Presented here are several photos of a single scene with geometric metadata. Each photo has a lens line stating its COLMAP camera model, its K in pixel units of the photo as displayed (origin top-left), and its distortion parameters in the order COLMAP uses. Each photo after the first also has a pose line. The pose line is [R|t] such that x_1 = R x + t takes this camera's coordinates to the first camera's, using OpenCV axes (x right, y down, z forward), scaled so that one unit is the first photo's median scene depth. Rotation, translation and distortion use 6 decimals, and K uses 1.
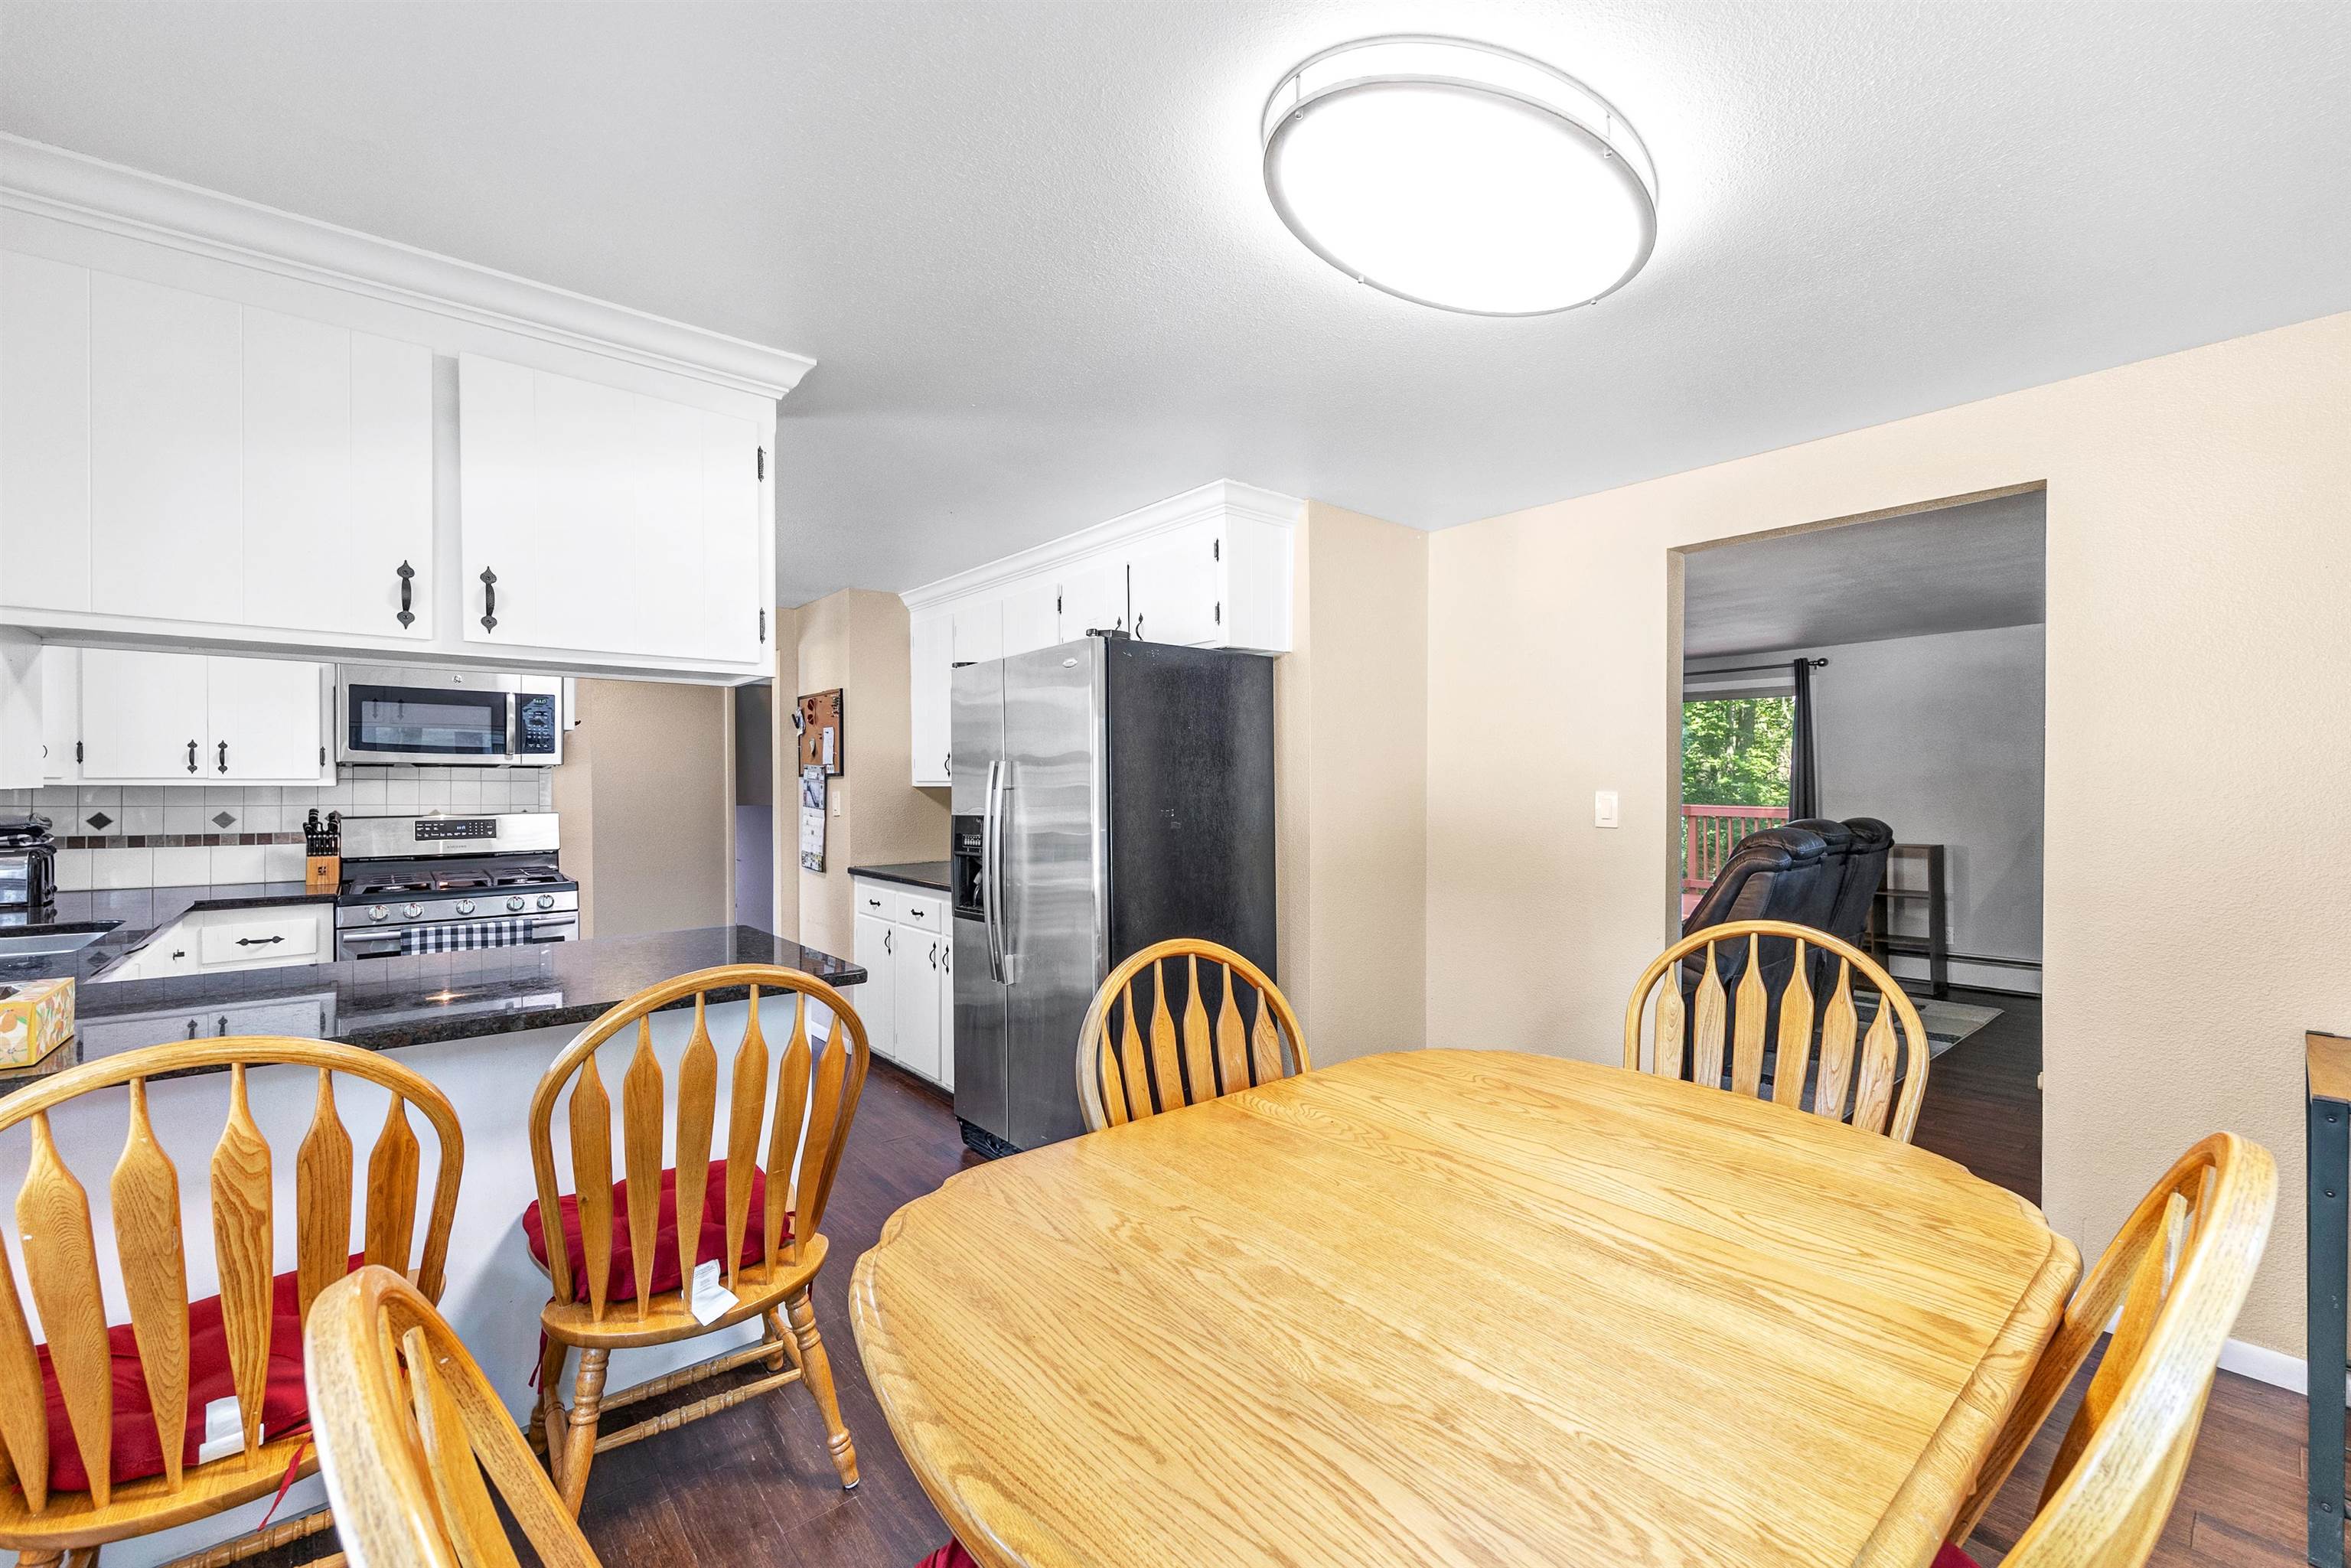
lens RADIAL K [[941.0, 0, 1176.7], [0, 941.0, 795.4], [0, 0, 1]] dist [-0.001983, -0.000080]
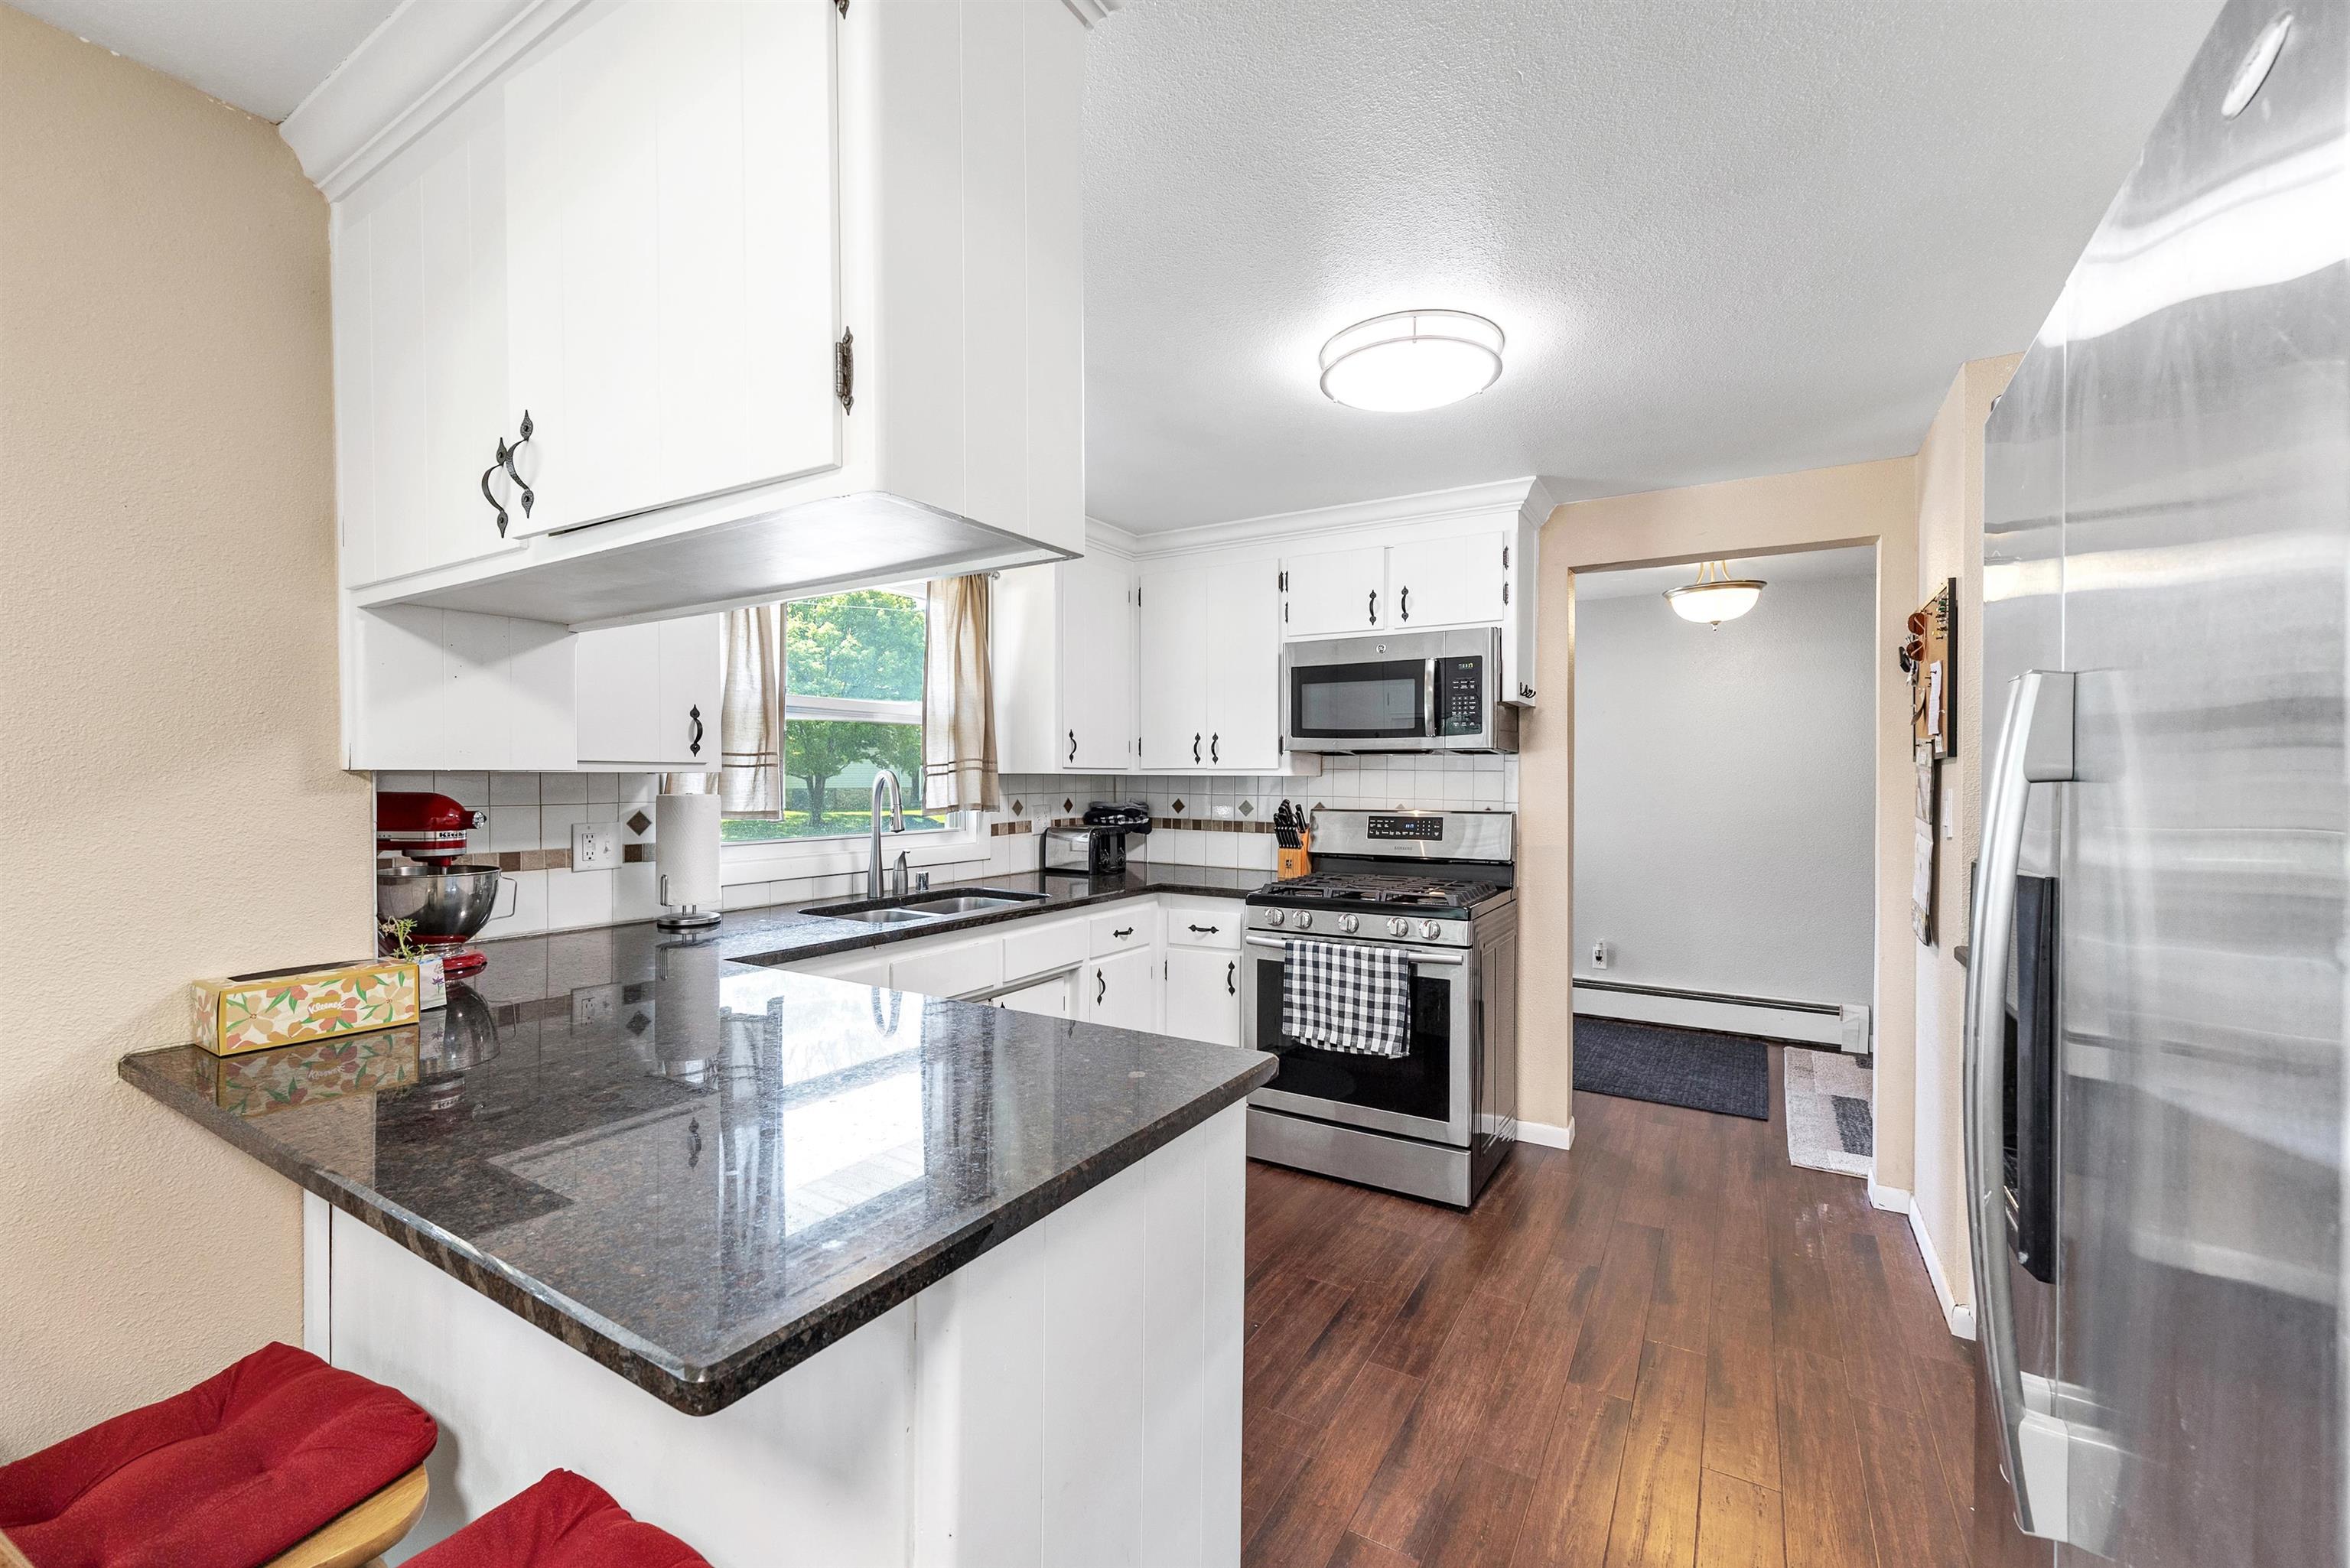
lens RADIAL K [[968.8, 0, 1175.0], [0, 968.8, 784.0], [0, 0, 1]] dist [0.000513, 0.000356]
pose [[0.324573, 0.006199, -0.945840, -0.003896], [-0.014322, 0.999896, 0.001638, -0.002047], [0.945752, 0.013015, 0.324628, 0.600319]]
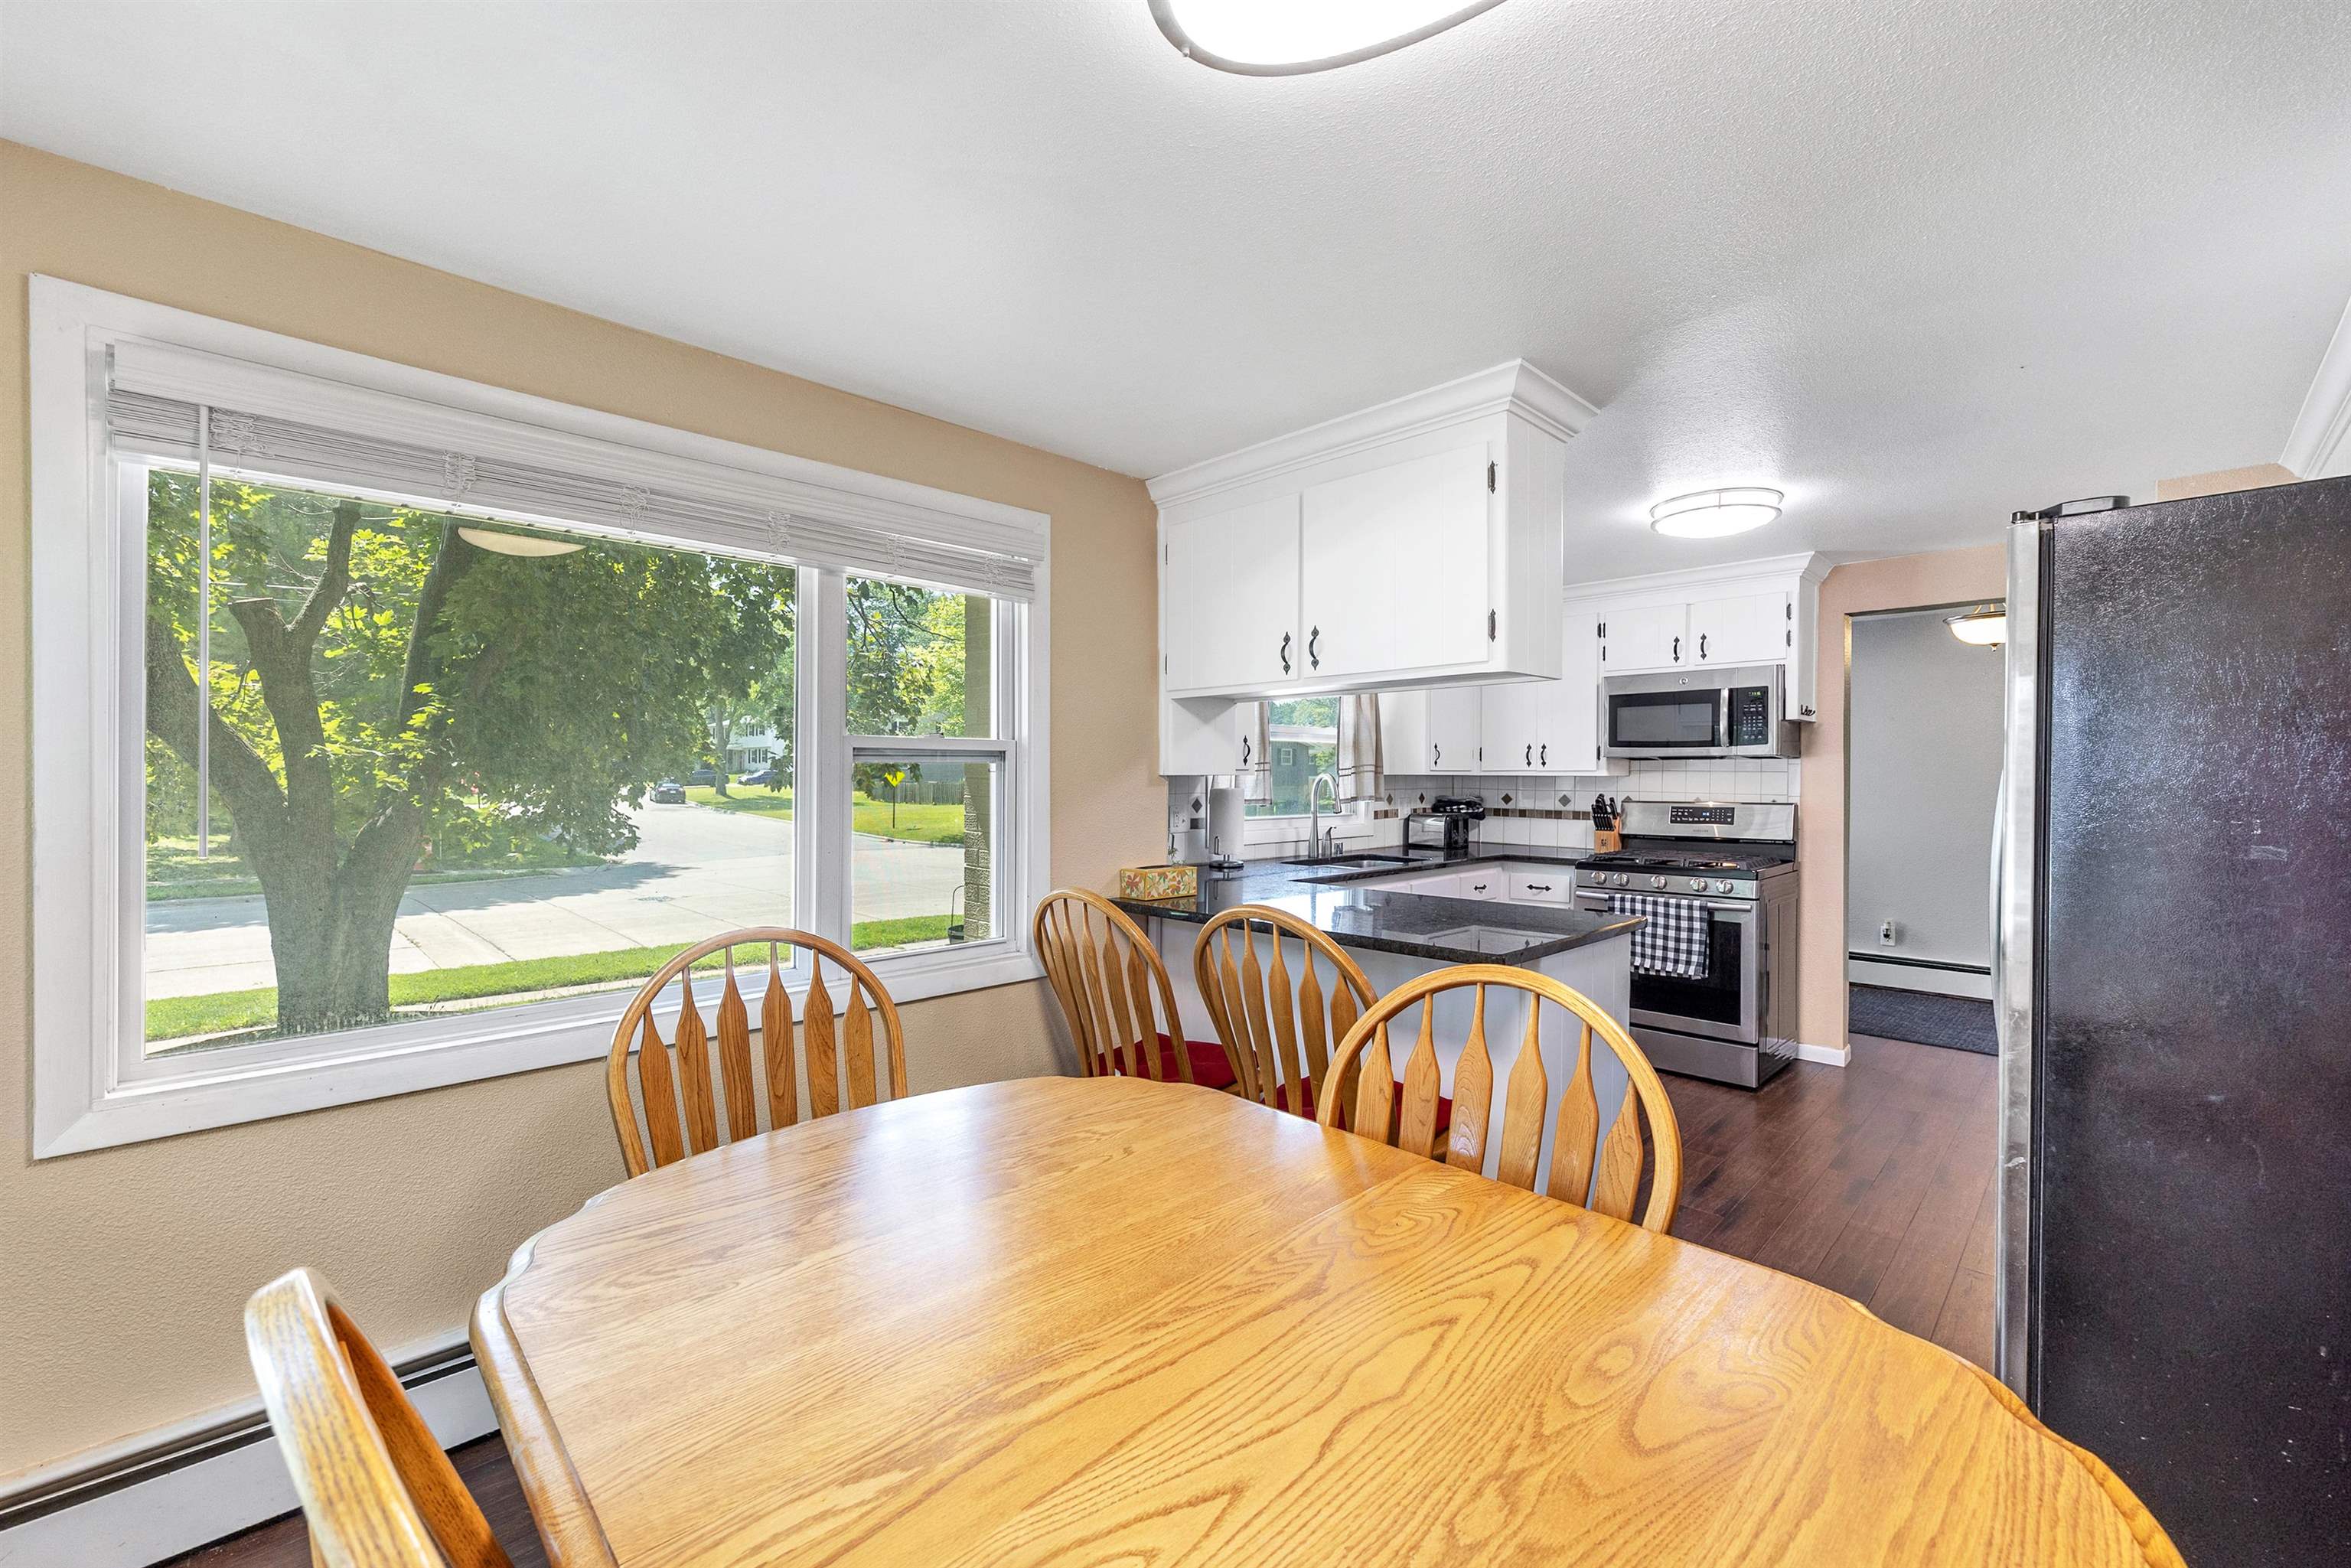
lens RADIAL K [[965.3, 0, 1160.3], [0, 965.3, 789.3], [0, 0, 1]] dist [0.002213, 0.000193]
pose [[0.069996, 0.012606, -0.997468, 0.384282], [-0.012445, 0.999853, 0.011763, 0.000105], [0.997470, 0.011590, 0.070143, 0.323329]]
